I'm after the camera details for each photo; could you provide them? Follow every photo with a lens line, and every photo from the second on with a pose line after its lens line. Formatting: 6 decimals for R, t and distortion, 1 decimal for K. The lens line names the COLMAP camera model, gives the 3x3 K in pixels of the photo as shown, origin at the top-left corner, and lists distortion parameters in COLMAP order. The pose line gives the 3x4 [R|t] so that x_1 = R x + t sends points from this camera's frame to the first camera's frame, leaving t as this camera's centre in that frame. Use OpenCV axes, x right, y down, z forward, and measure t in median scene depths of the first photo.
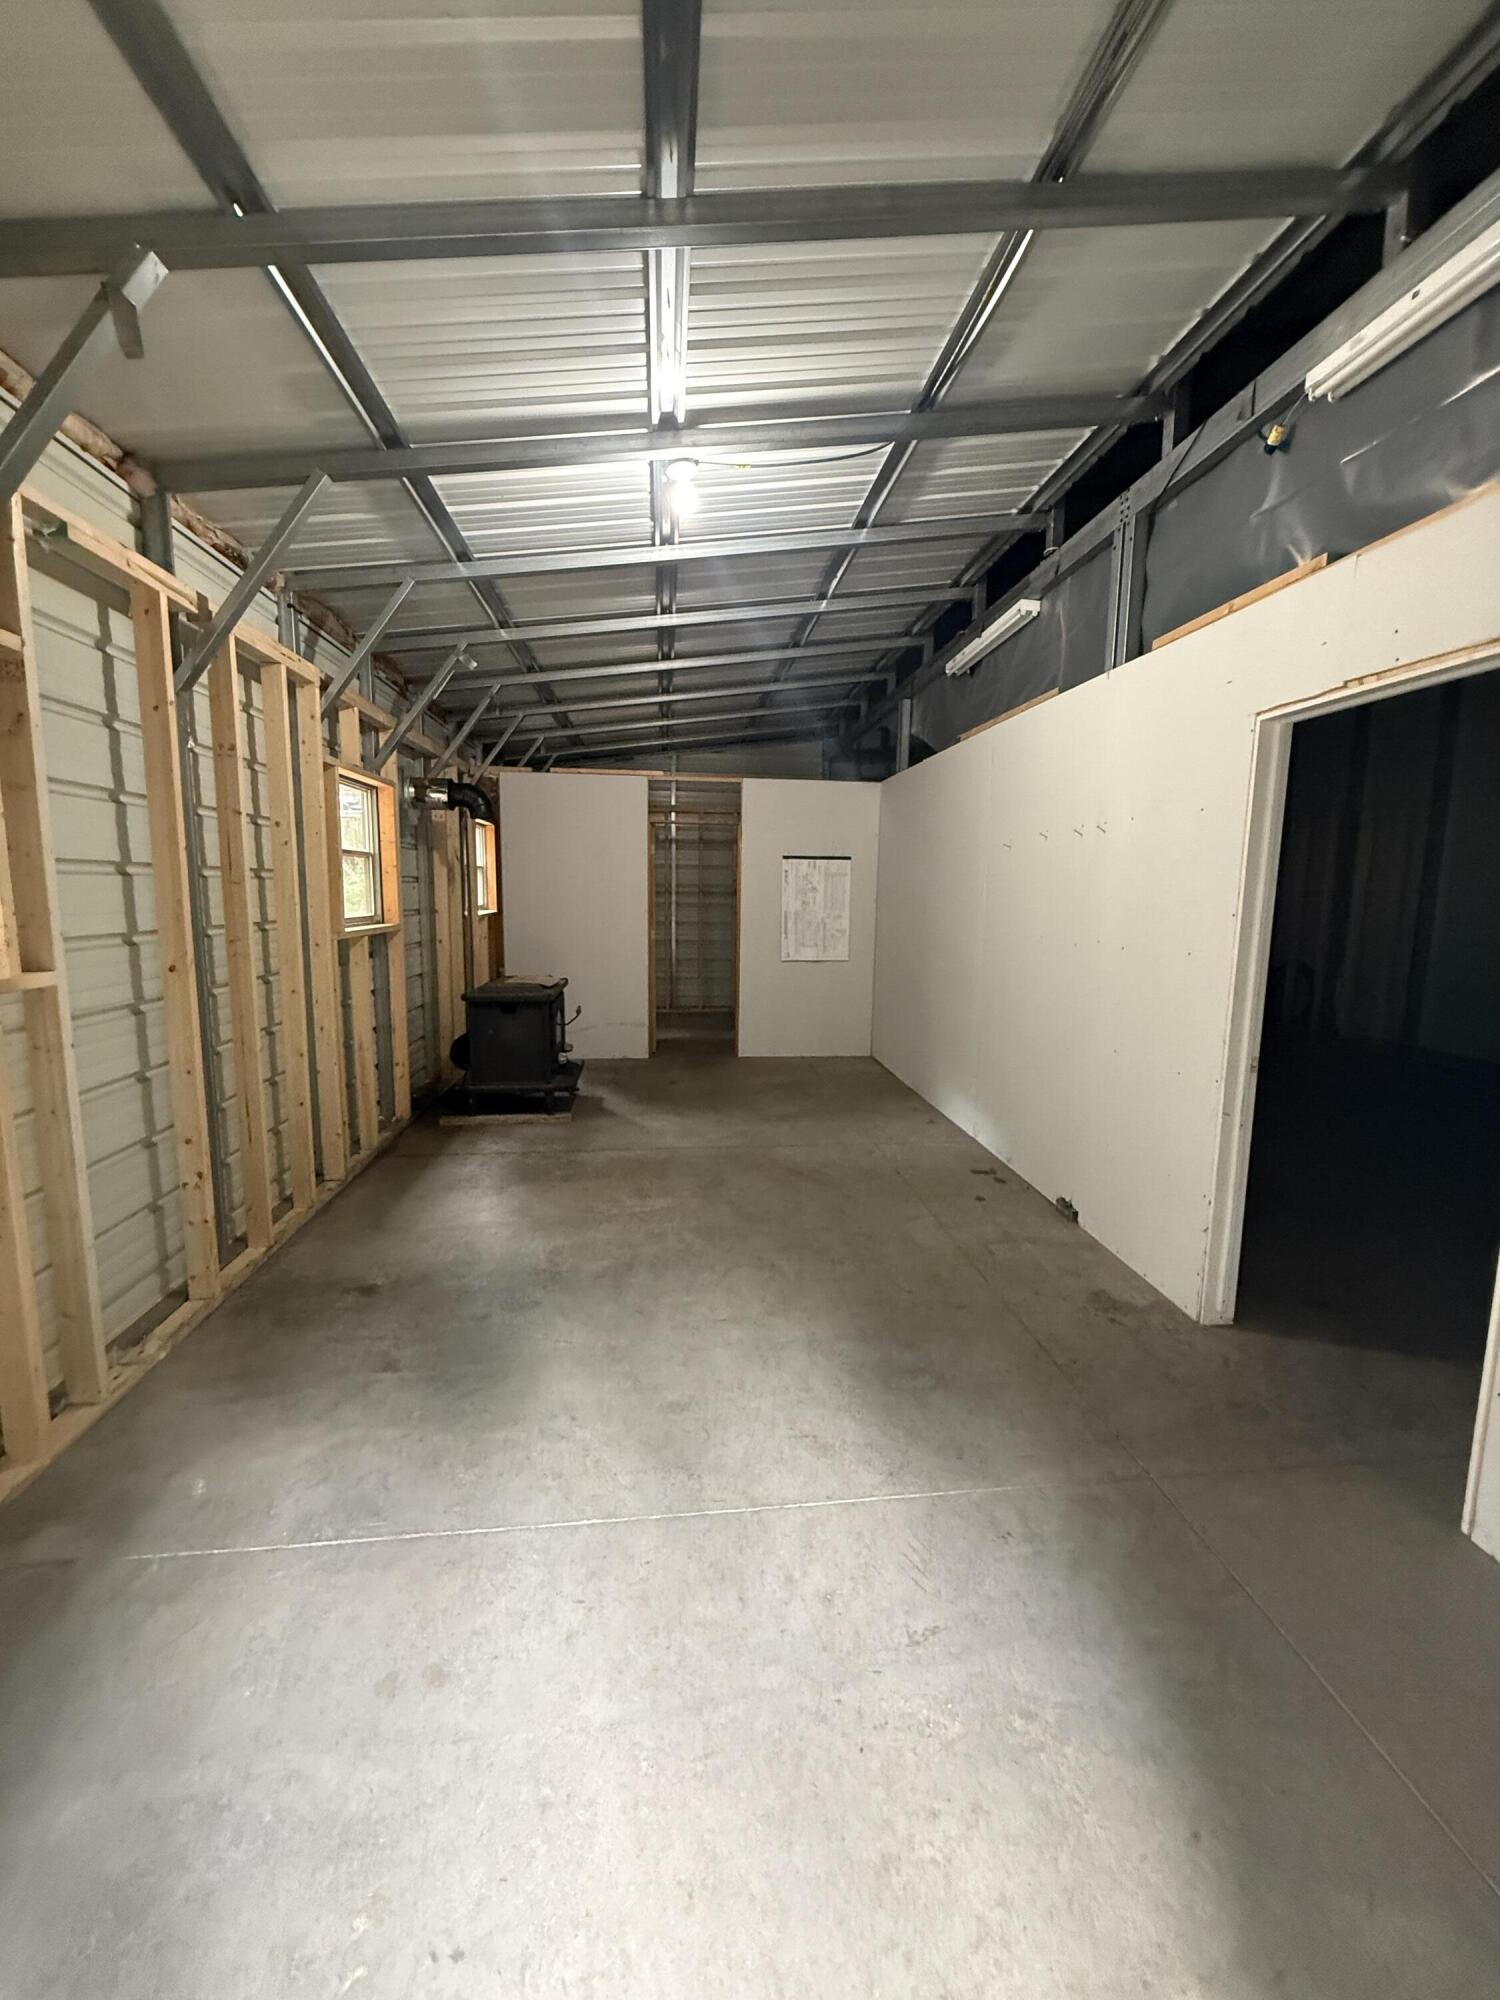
lens RADIAL K [[795.7, 0, 753.3], [0, 795.7, 996.6], [0, 0, 1]] dist [-0.000148, -0.001059]
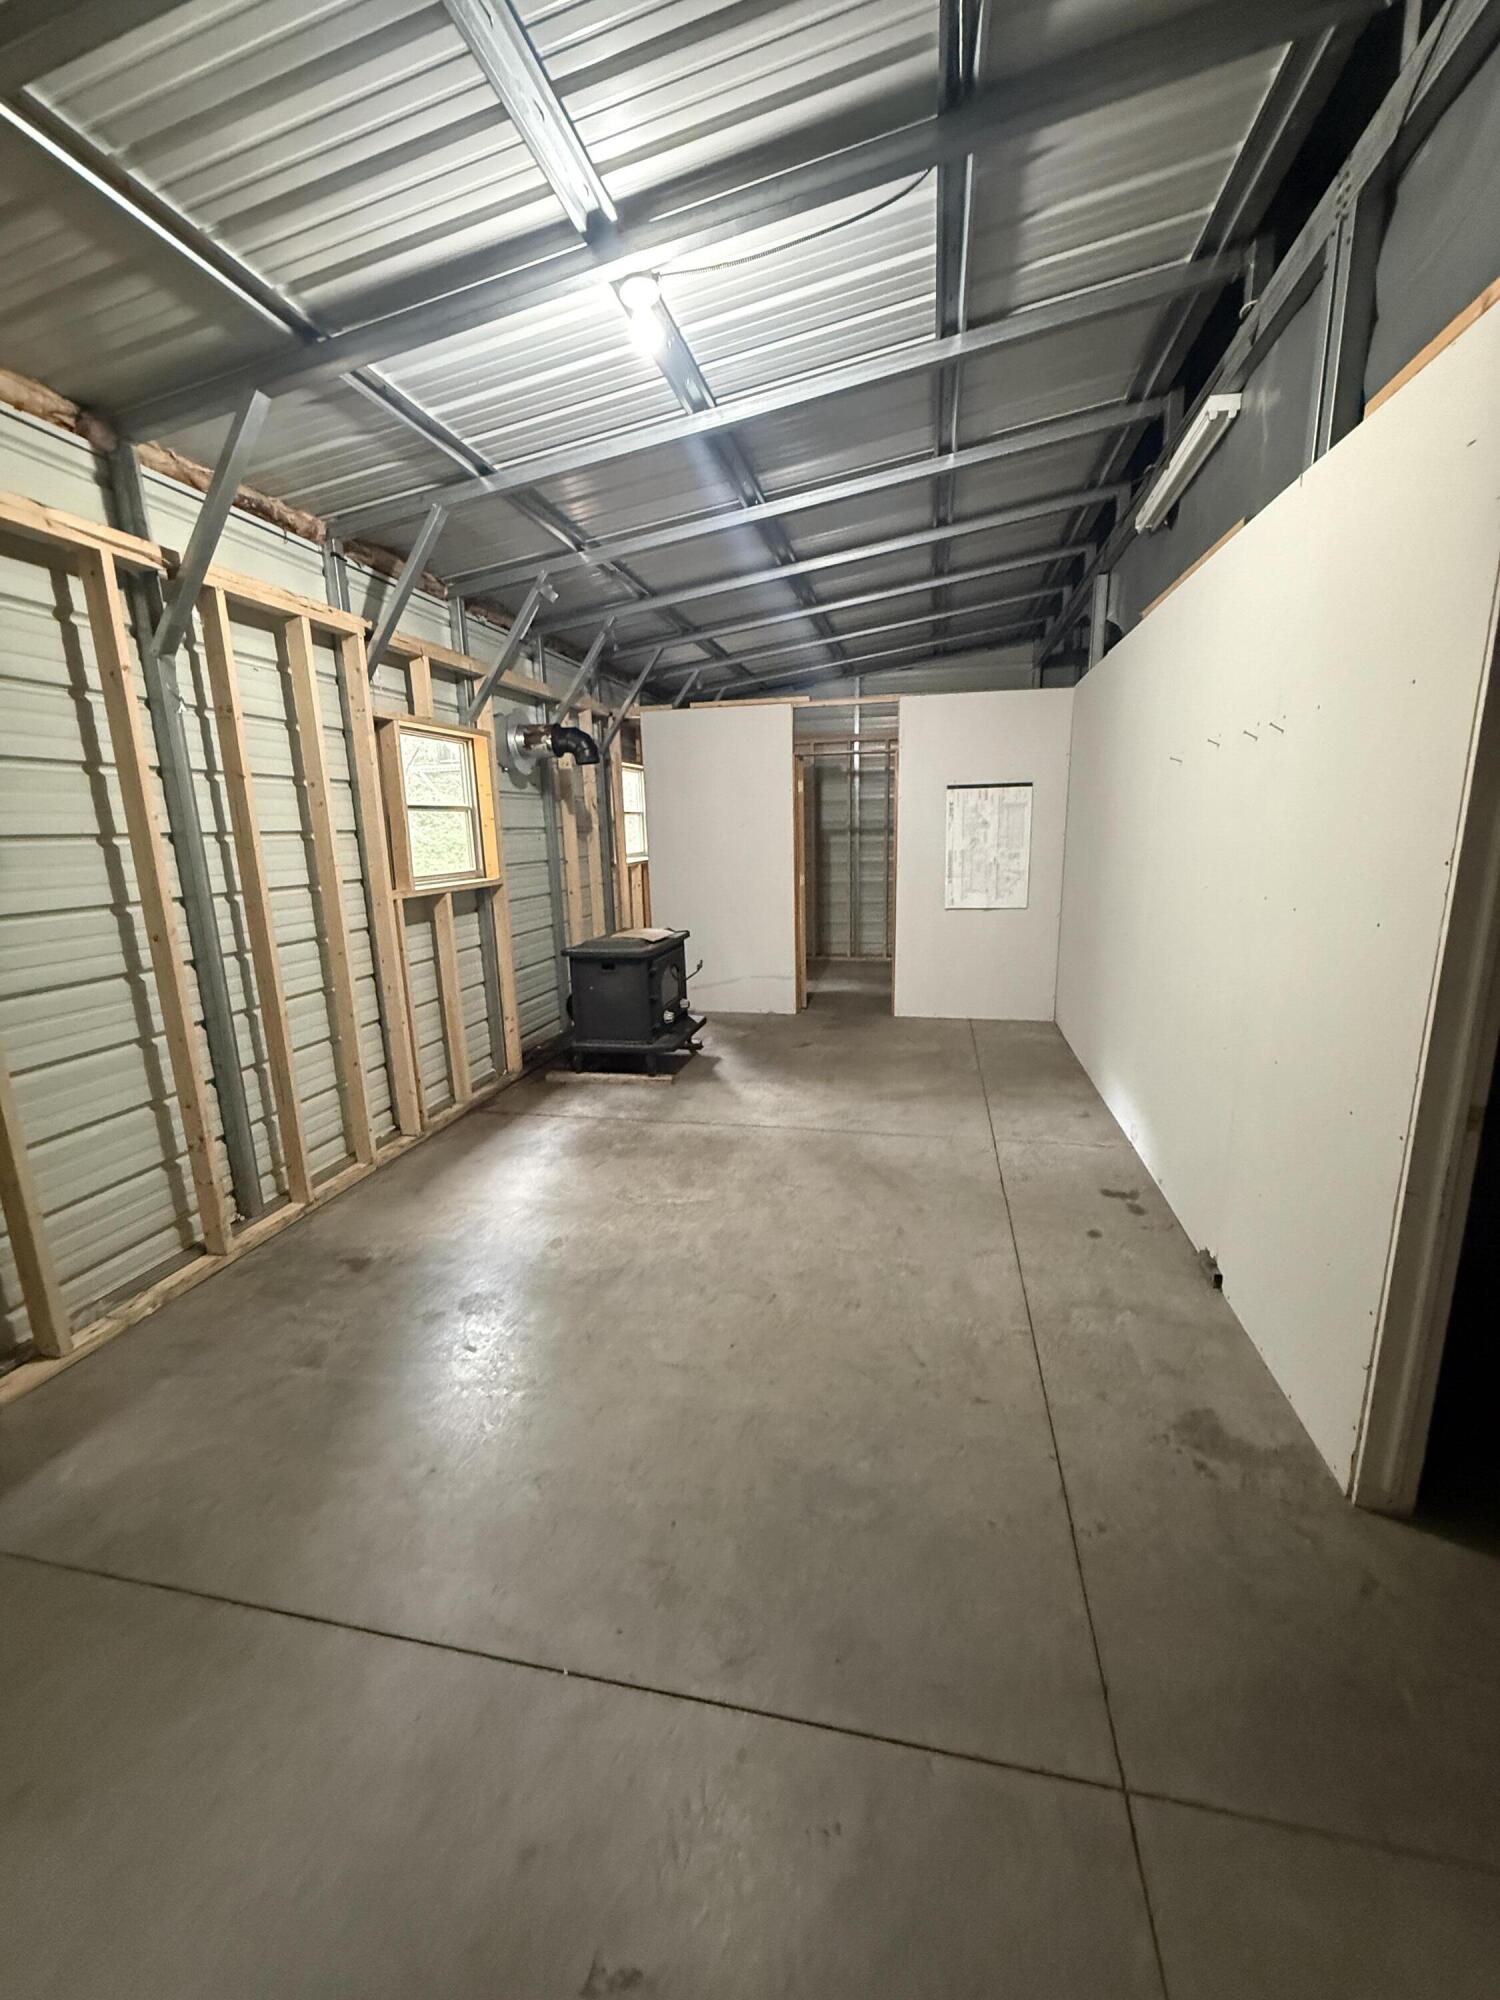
lens RADIAL K [[795.7, 0, 748.2], [0, 795.7, 998.0], [0, 0, 1]] dist [-0.000148, -0.001059]
pose [[0.947408, 0.033399, -0.318280, 0.176597], [-0.007248, 0.996524, 0.082995, -0.028776], [0.319945, -0.076323, 0.944357, 0.161920]]
